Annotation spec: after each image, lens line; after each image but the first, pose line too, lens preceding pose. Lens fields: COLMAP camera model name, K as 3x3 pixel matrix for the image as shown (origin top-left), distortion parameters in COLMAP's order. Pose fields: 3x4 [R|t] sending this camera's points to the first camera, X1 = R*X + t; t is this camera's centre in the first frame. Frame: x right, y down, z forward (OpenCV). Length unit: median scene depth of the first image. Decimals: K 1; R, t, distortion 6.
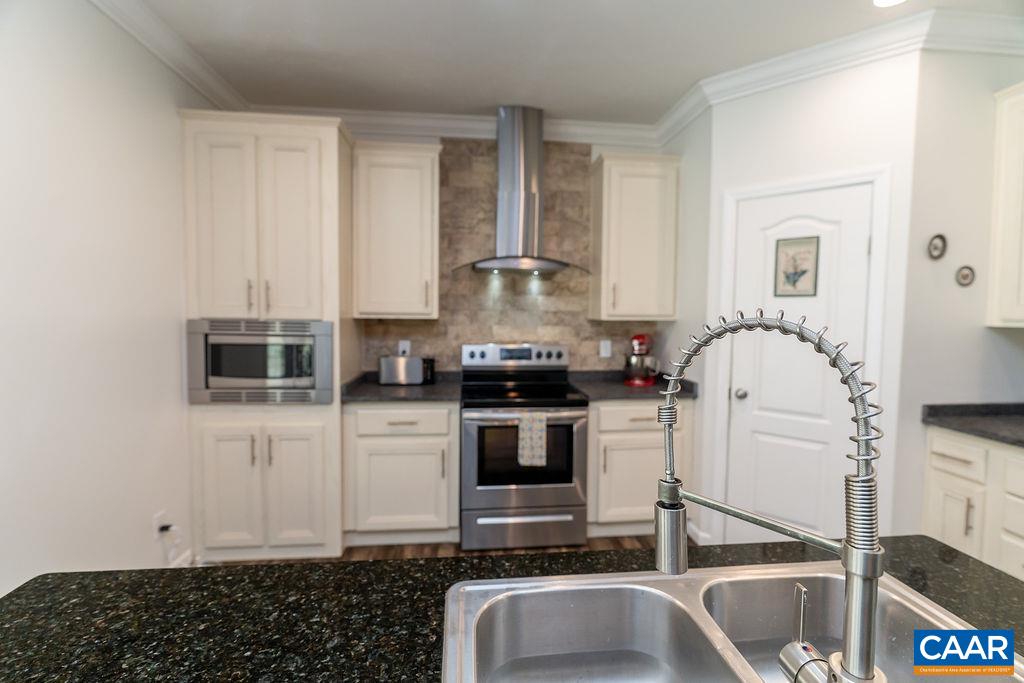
lens RADIAL K [[458.7, 0, 510.1], [0, 458.7, 334.1], [0, 0, 1]] dist [-0.001298, 0.000097]
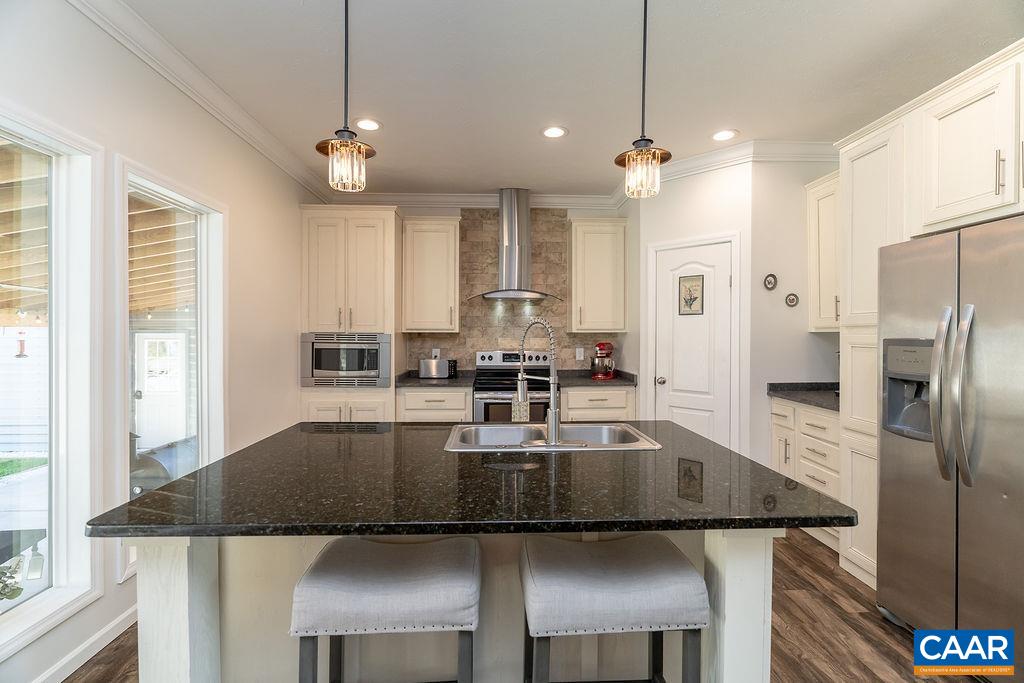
lens RADIAL K [[458.7, 0, 510.1], [0, 458.7, 334.1], [0, 0, 1]] dist [-0.001298, 0.000097]
pose [[0.997850, -0.008907, -0.064935, 0.098351], [0.005734, 0.998788, -0.048894, 0.042502], [0.065291, 0.048417, 0.996691, -0.435014]]
